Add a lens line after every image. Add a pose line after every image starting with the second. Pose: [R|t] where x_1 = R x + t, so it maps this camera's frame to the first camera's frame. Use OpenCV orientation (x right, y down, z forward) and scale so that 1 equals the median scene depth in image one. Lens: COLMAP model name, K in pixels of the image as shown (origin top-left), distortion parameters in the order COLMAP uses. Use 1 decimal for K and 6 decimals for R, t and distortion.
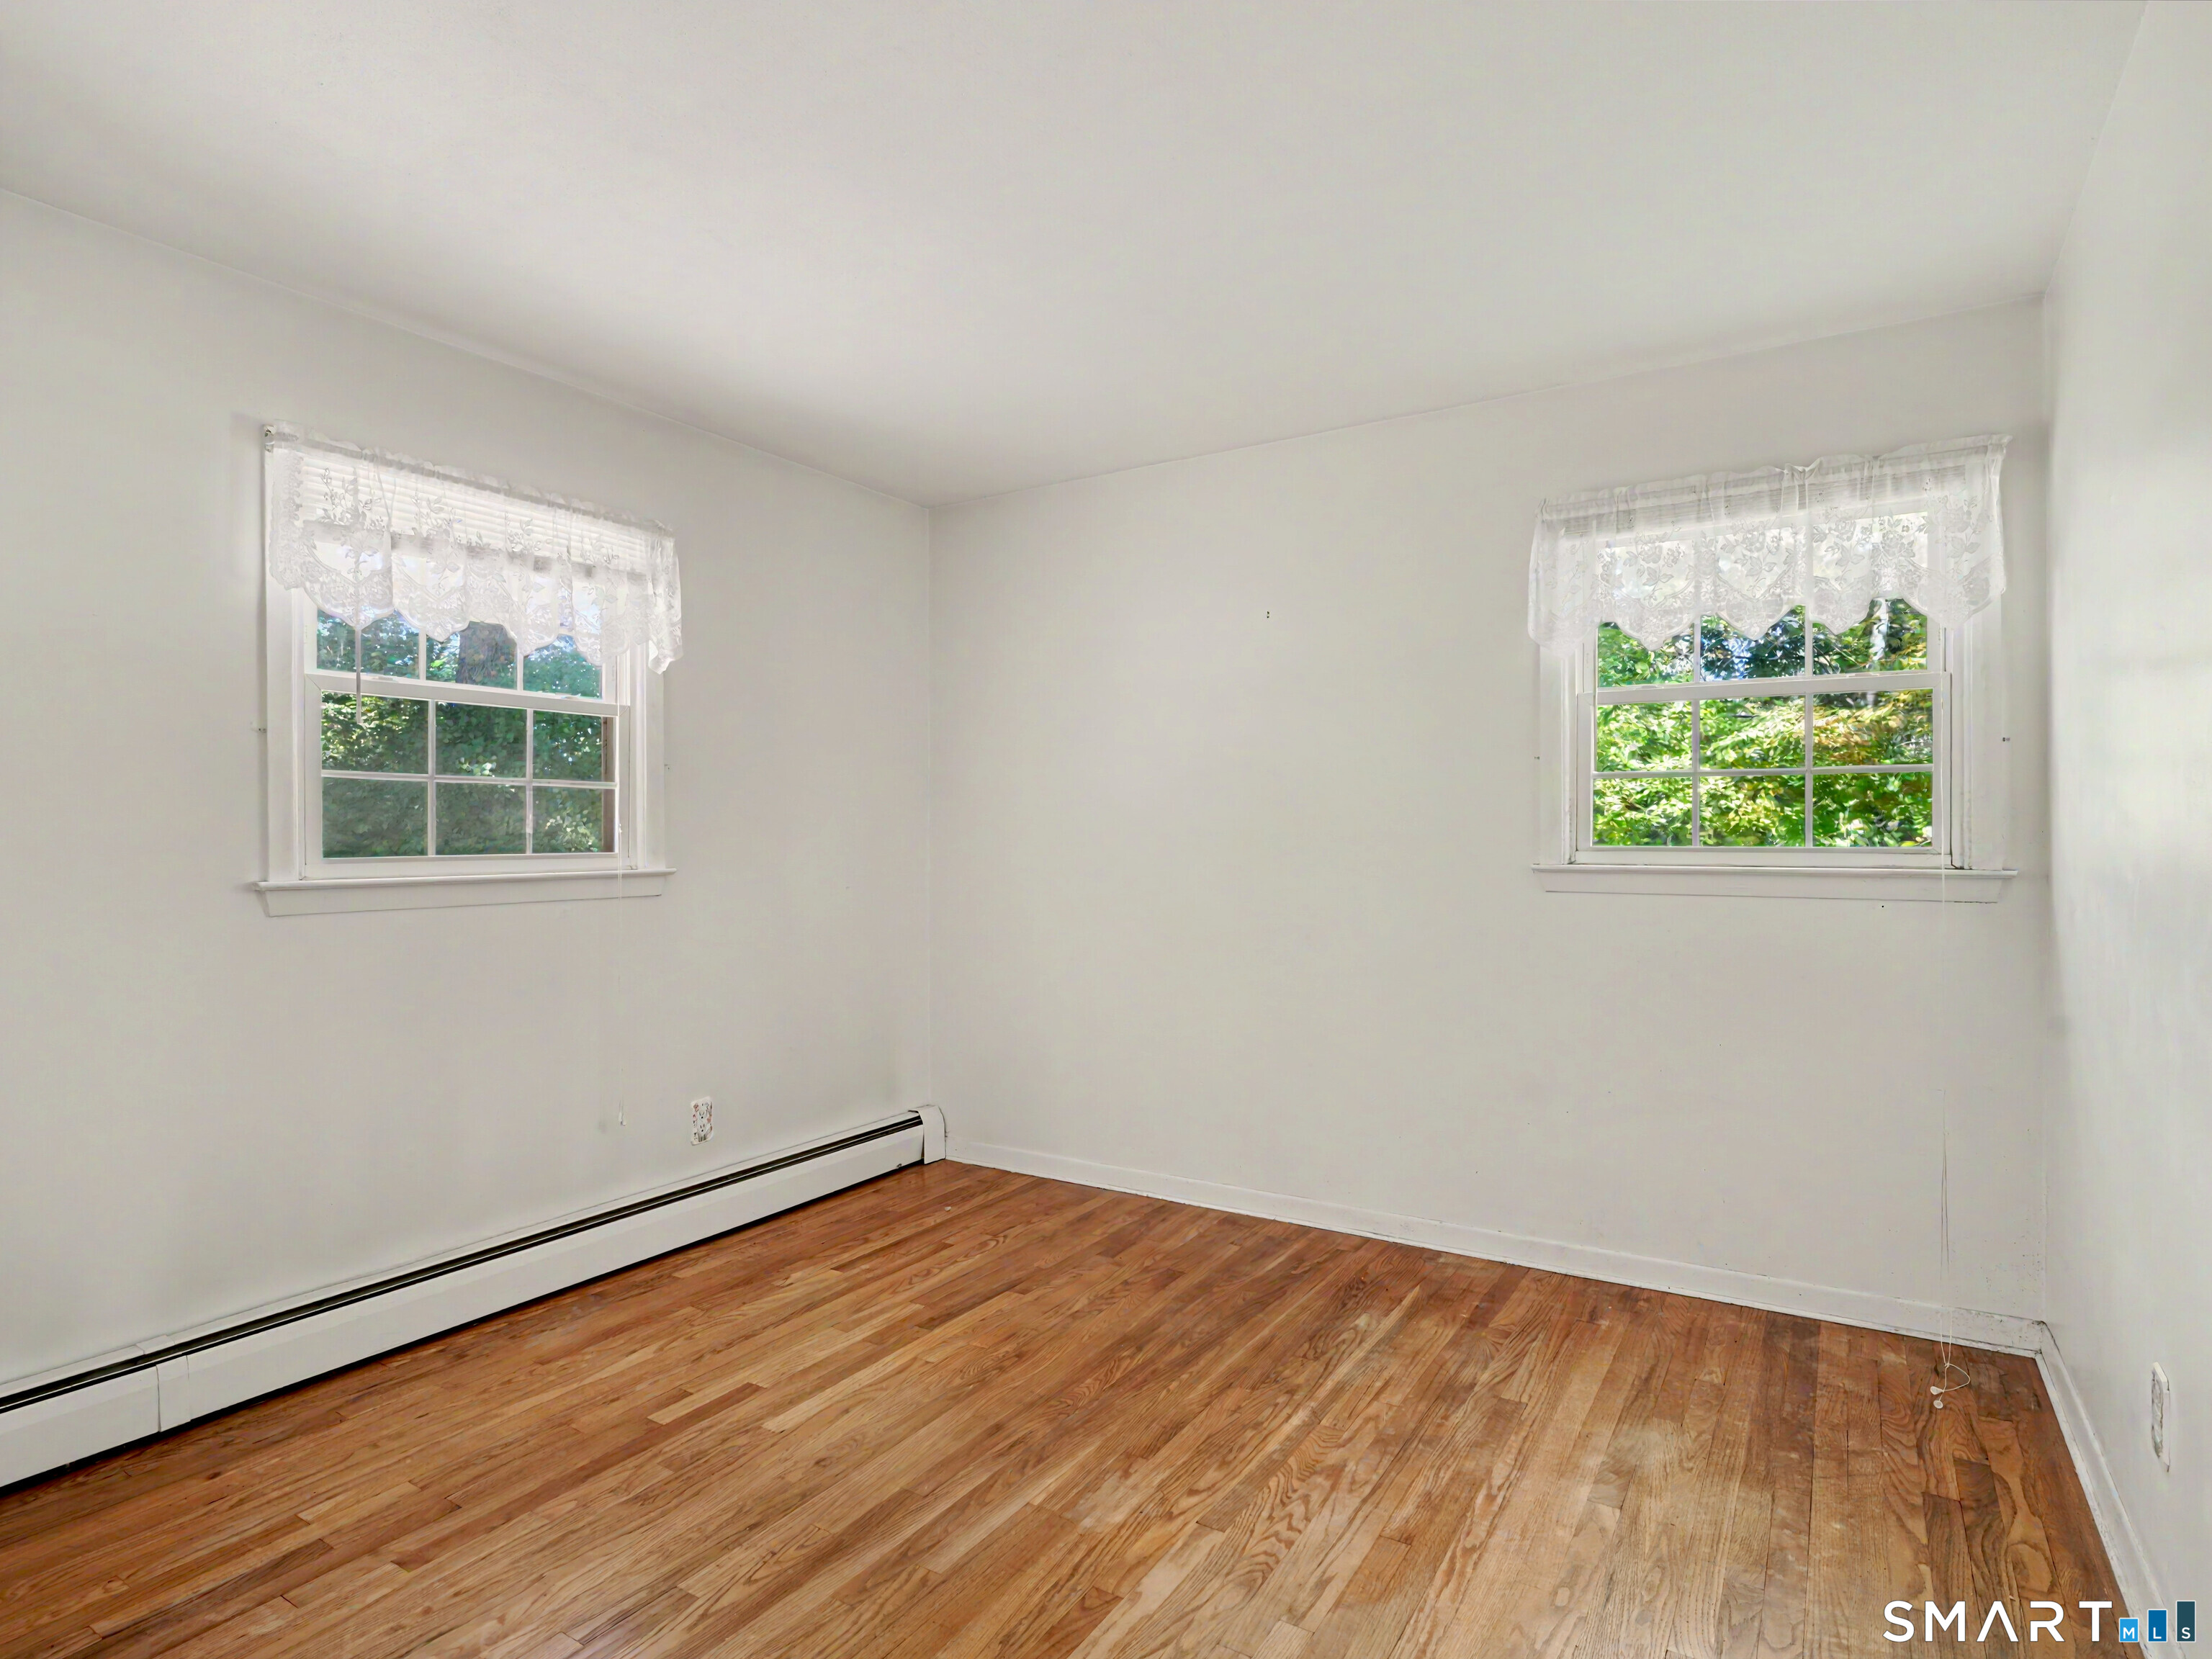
lens RADIAL K [[1172.2, 0, 1092.4], [0, 1172.2, 836.7], [0, 0, 1]] dist [-0.003905, -0.002030]
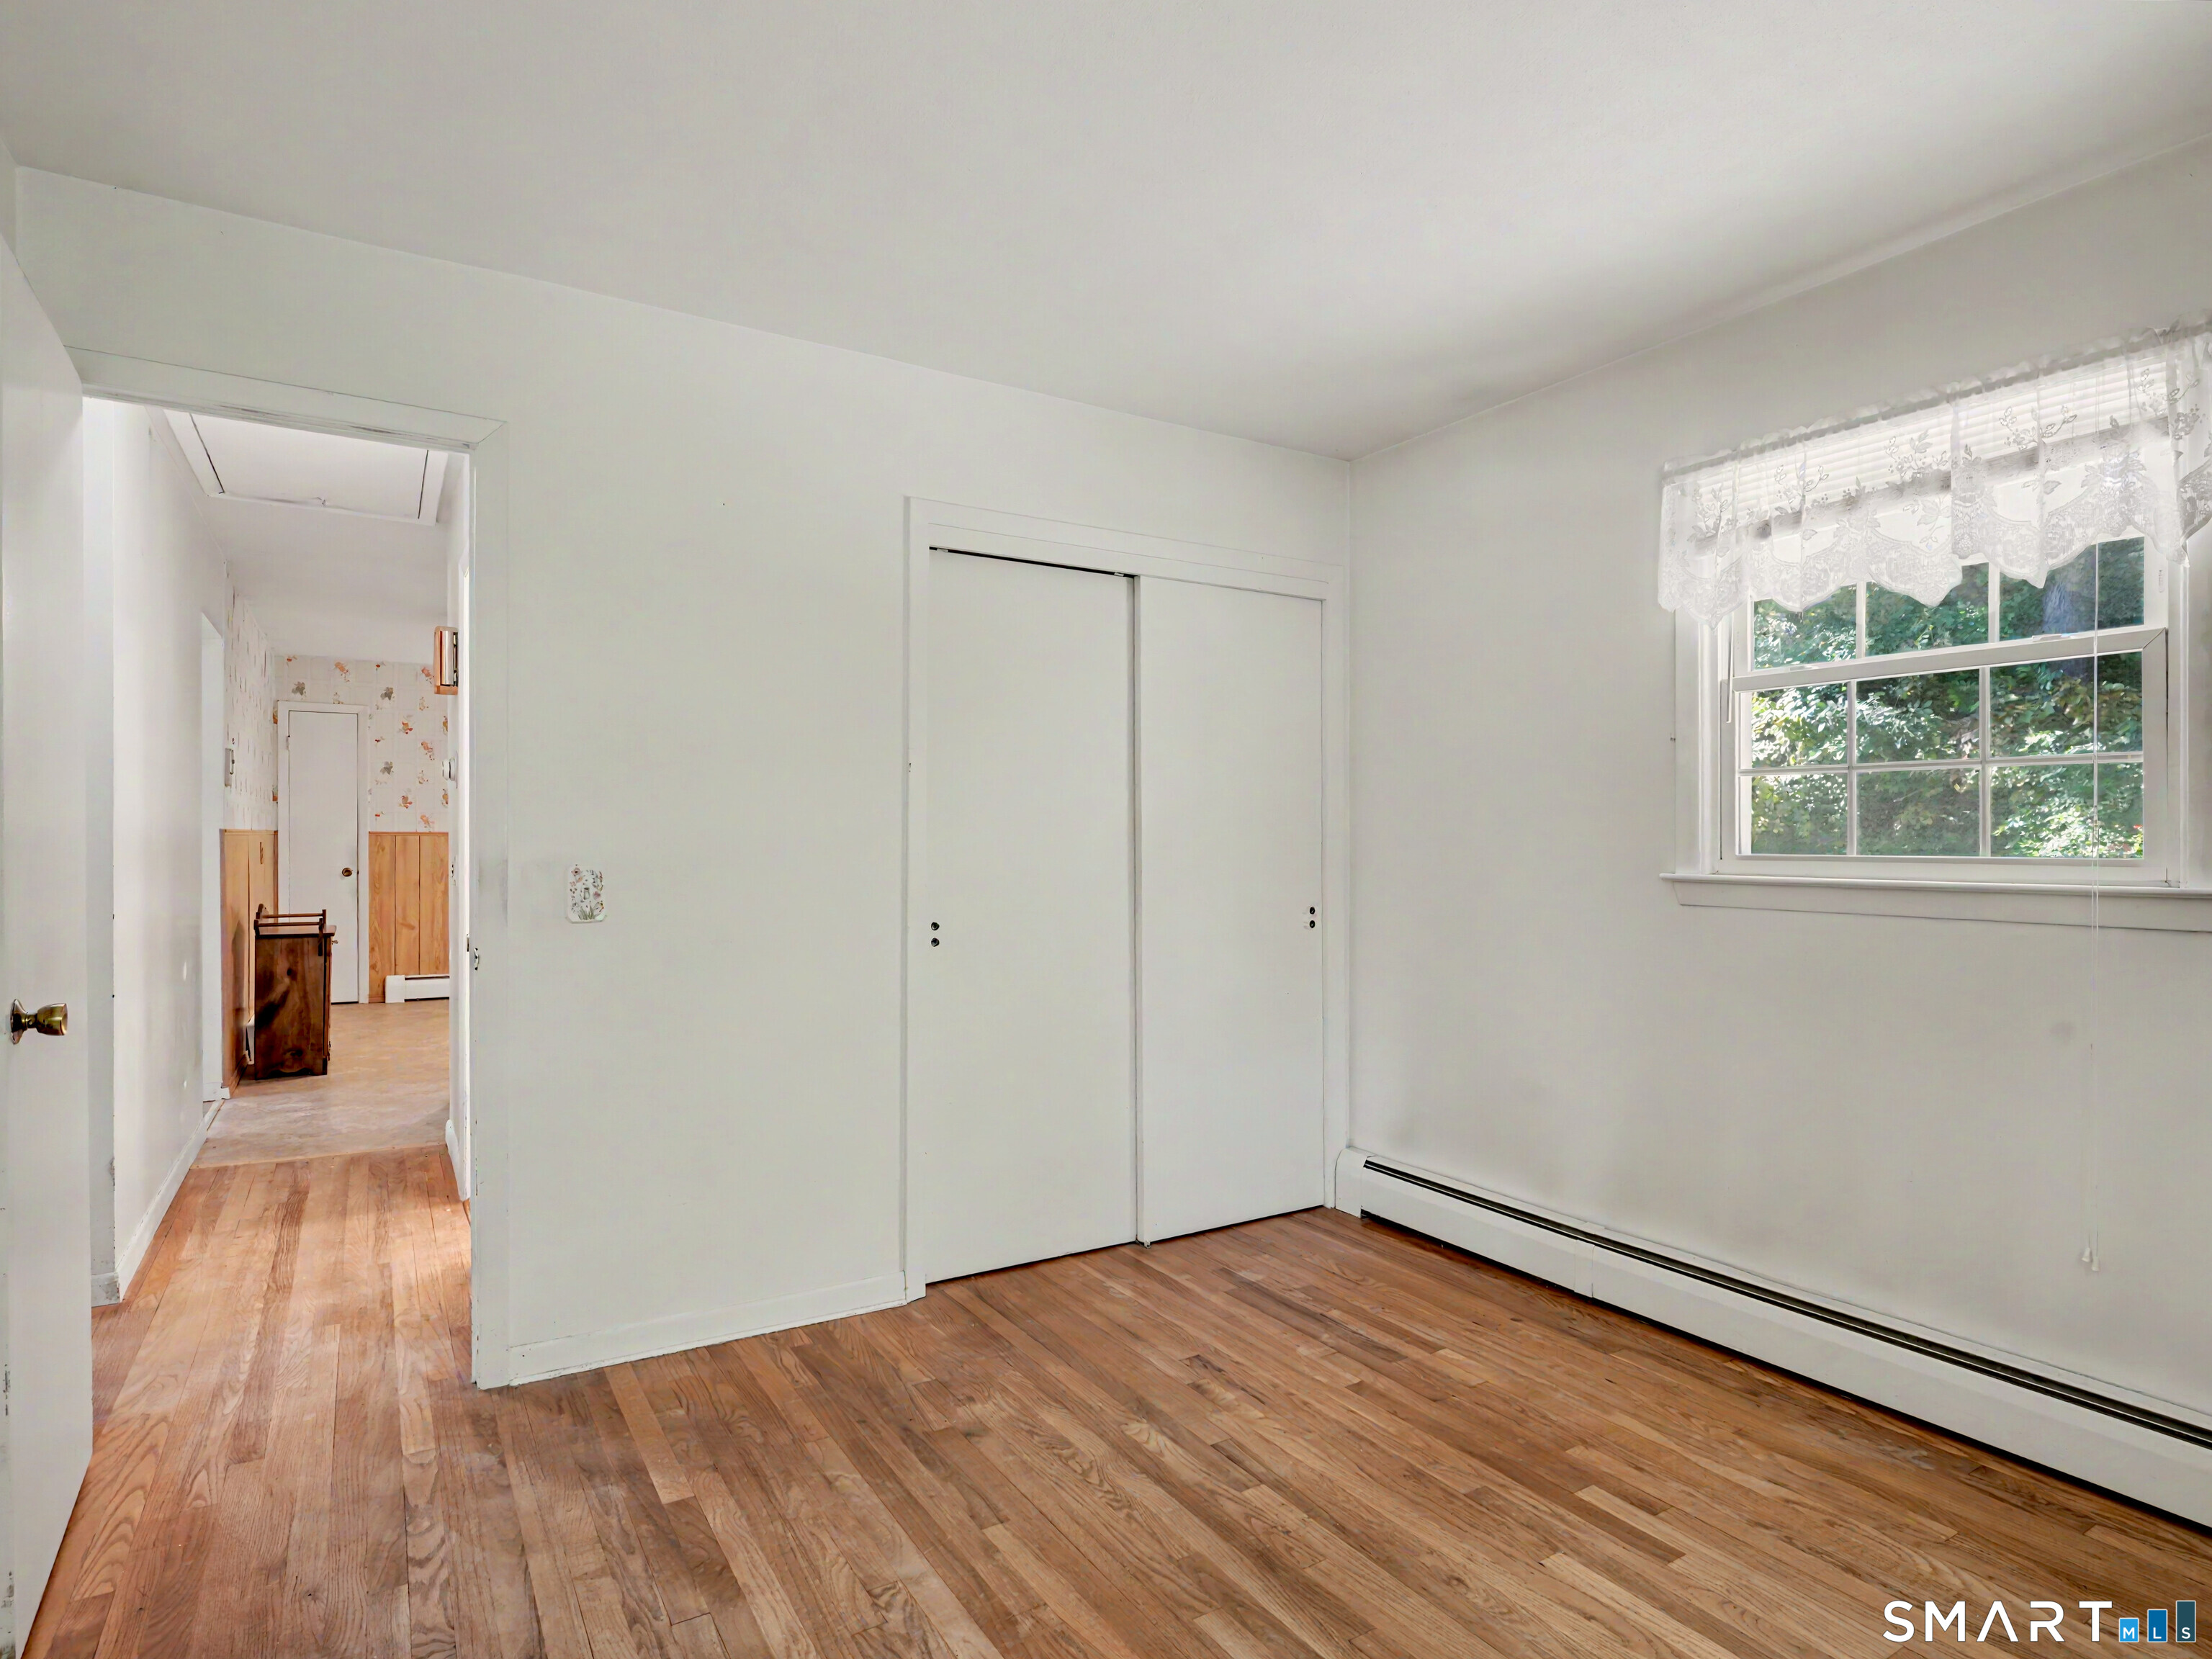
lens RADIAL K [[1172.2, 0, 1085.9], [0, 1172.2, 824.5], [0, 0, 1]] dist [-0.003905, -0.002030]
pose [[-0.426858, 0.000021, -0.904319, 0.547305], [0.003549, 0.999992, -0.001653, -0.008063], [0.904312, -0.003915, -0.426855, 0.953695]]
